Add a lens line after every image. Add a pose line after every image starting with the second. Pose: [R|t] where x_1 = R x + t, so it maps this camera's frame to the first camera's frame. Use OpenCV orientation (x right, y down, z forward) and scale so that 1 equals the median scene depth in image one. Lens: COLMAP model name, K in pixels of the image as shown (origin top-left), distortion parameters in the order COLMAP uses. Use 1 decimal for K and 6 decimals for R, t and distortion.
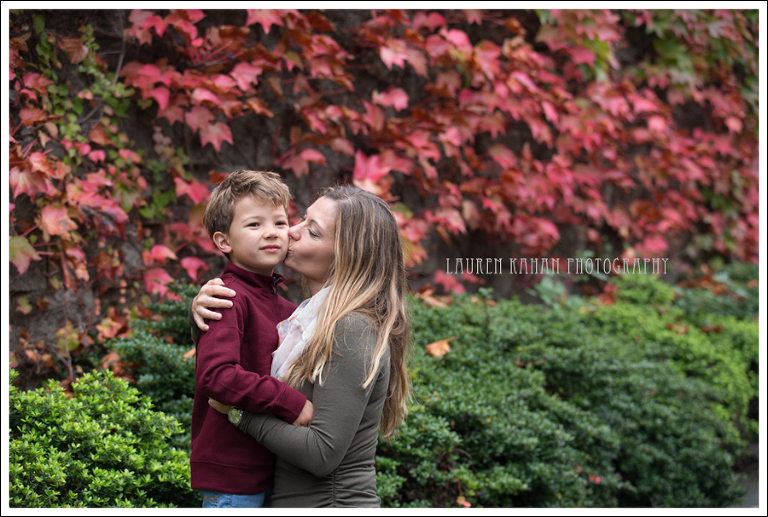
lens RADIAL K [[1826.0, 0, 387.5], [0, 1826.0, 257.2], [0, 0, 1]] dist [-0.240555, 0.000000]
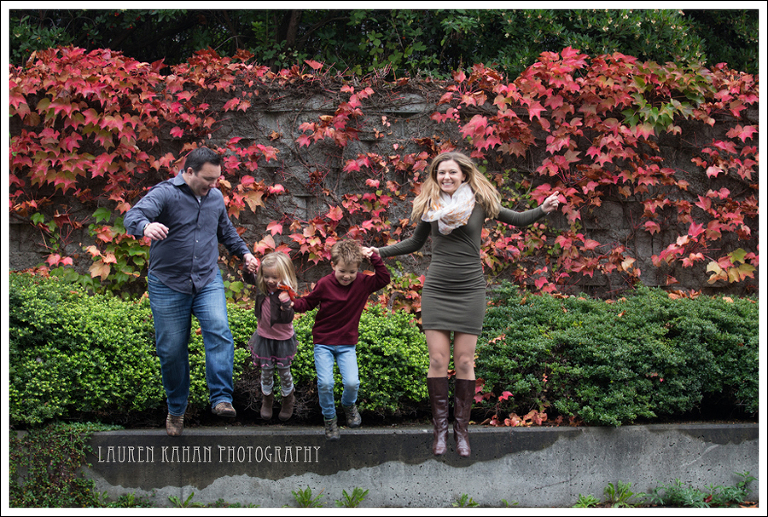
lens RADIAL K [[1525.1, 0, 391.0], [0, 1525.1, 262.2], [0, 0, 1]] dist [-0.291039, 0.000000]
pose [[0.606980, 0.000804, -0.794717, 1.170305], [-0.025526, 0.999503, -0.018485, 0.026186], [0.794307, 0.031506, 0.606699, -0.254444]]
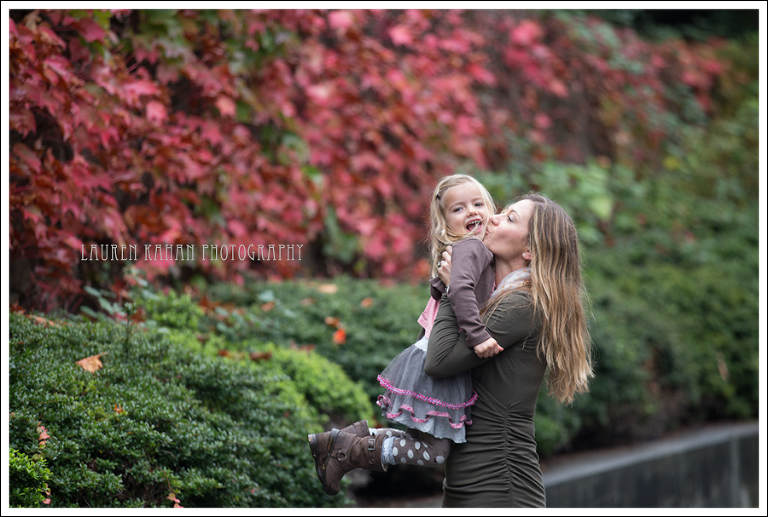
lens RADIAL K [[3862.3, 0, 389.8], [0, 3862.3, 263.1], [0, 0, 1]] dist [2.288777, 0.000000]
pose [[0.941691, -0.015161, 0.336138, -0.489376], [0.018387, 0.999810, -0.006416, 0.010819], [-0.335977, 0.012222, 0.941791, -0.971492]]
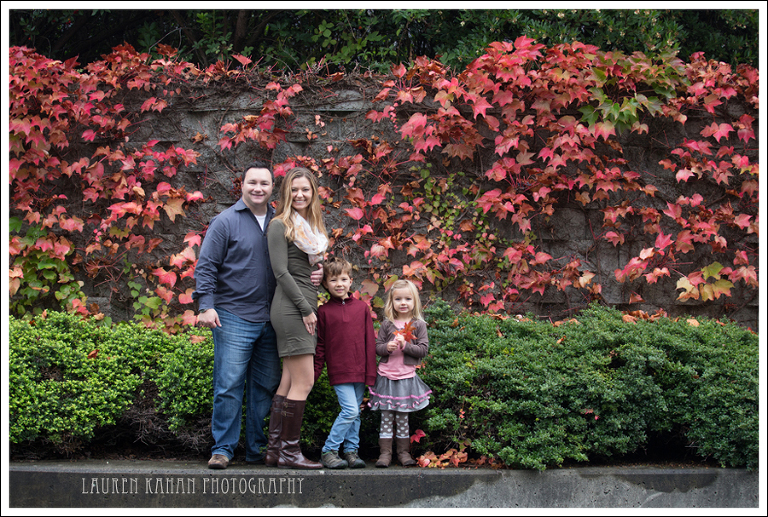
lens RADIAL K [[1525.1, 0, 380.5], [0, 1525.1, 262.4], [0, 0, 1]] dist [-0.291039, 0.000000]
pose [[0.520204, 0.015601, -0.853899, 1.166369], [-0.029003, 0.999579, 0.000594, -0.023716], [0.853549, 0.024456, 0.520438, 0.033803]]
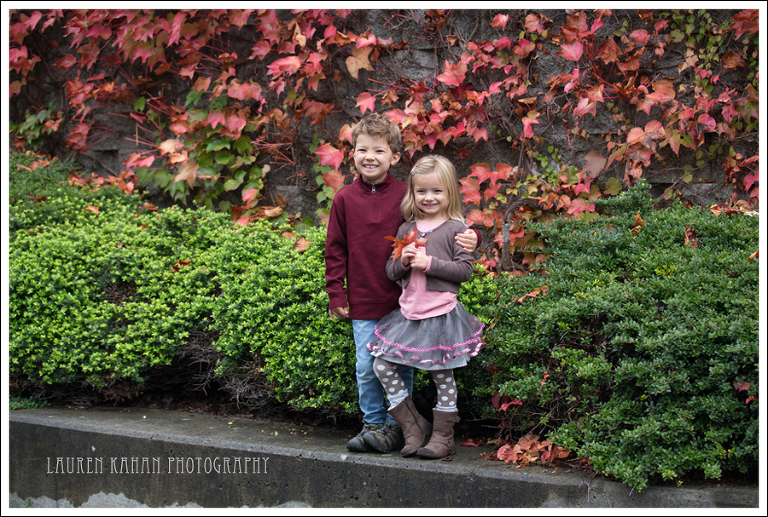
lens RADIAL K [[1525.1, 0, 386.2], [0, 1525.1, 259.3], [0, 0, 1]] dist [-0.291039, 0.000000]
pose [[-0.088877, 0.090670, -0.991907, 0.841542], [0.015794, 0.995851, 0.089616, -0.026018], [0.995917, -0.007701, -0.089941, 0.802704]]
